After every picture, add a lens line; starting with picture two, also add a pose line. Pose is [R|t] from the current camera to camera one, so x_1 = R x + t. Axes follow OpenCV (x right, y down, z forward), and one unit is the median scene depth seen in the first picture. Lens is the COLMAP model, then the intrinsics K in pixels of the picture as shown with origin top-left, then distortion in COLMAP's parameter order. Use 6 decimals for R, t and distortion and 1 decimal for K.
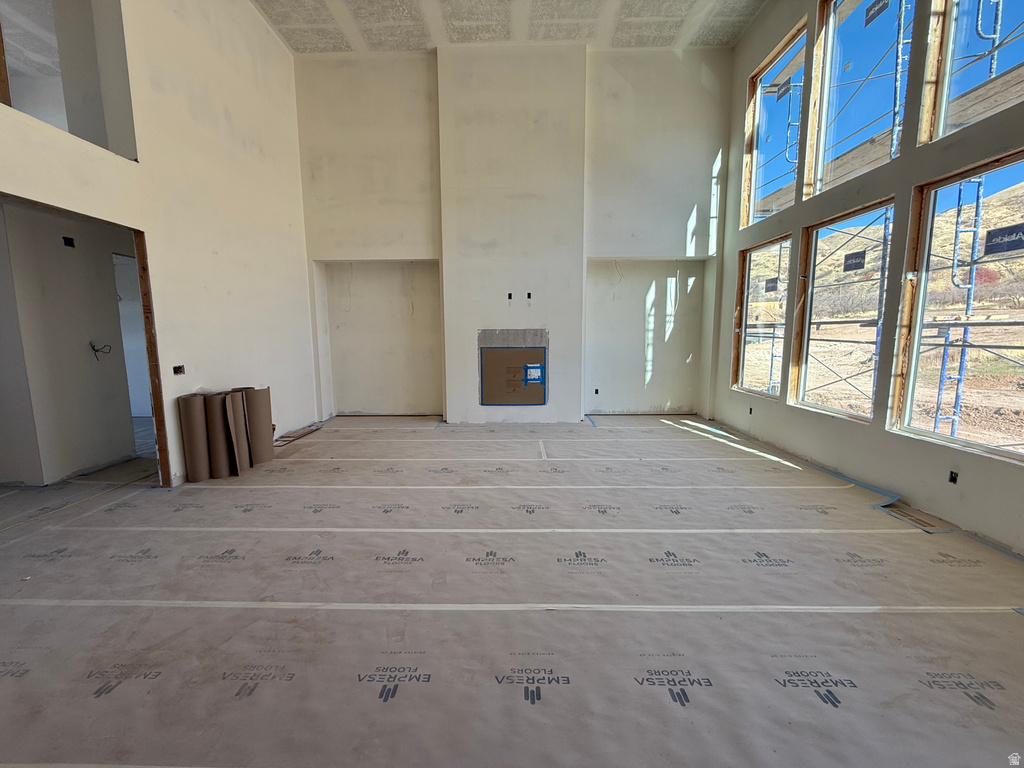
lens RADIAL K [[408.1, 0, 509.6], [0, 408.1, 382.4], [0, 0, 1]] dist [0.000005, 0.000256]
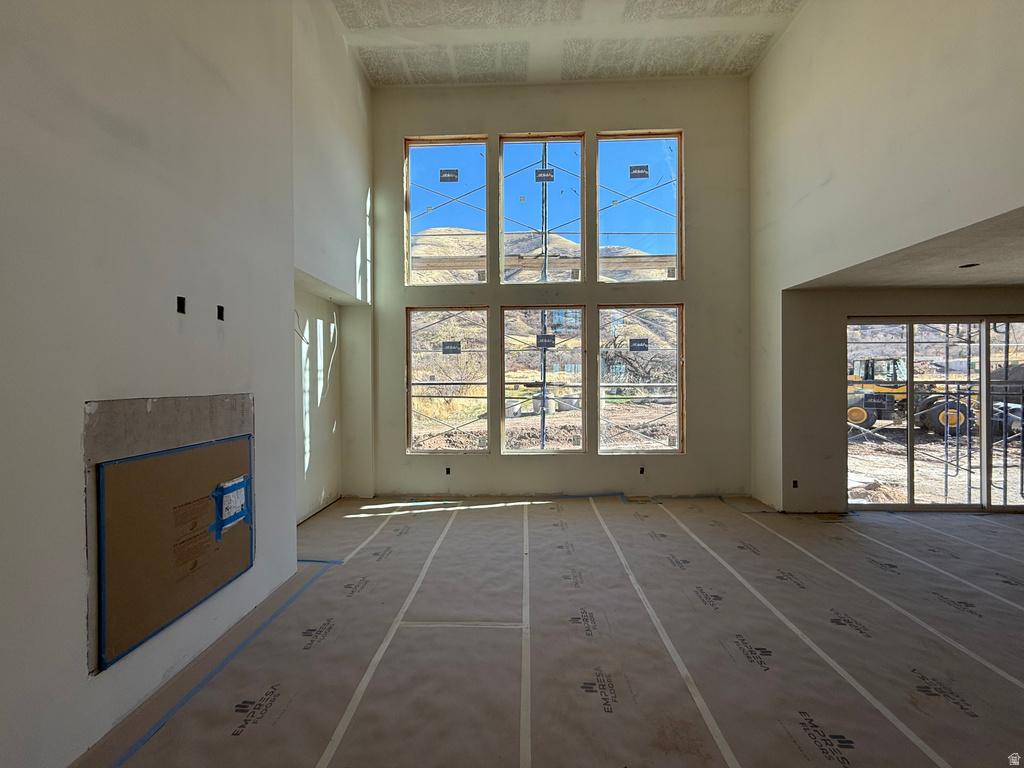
lens RADIAL K [[408.1, 0, 508.5], [0, 408.1, 382.1], [0, 0, 1]] dist [0.000005, 0.000256]
pose [[0.017406, 0.004529, 0.999838, -0.380569], [0.127319, 0.991839, -0.006709, -0.114129], [-0.991709, 0.127415, 0.016688, 0.779155]]
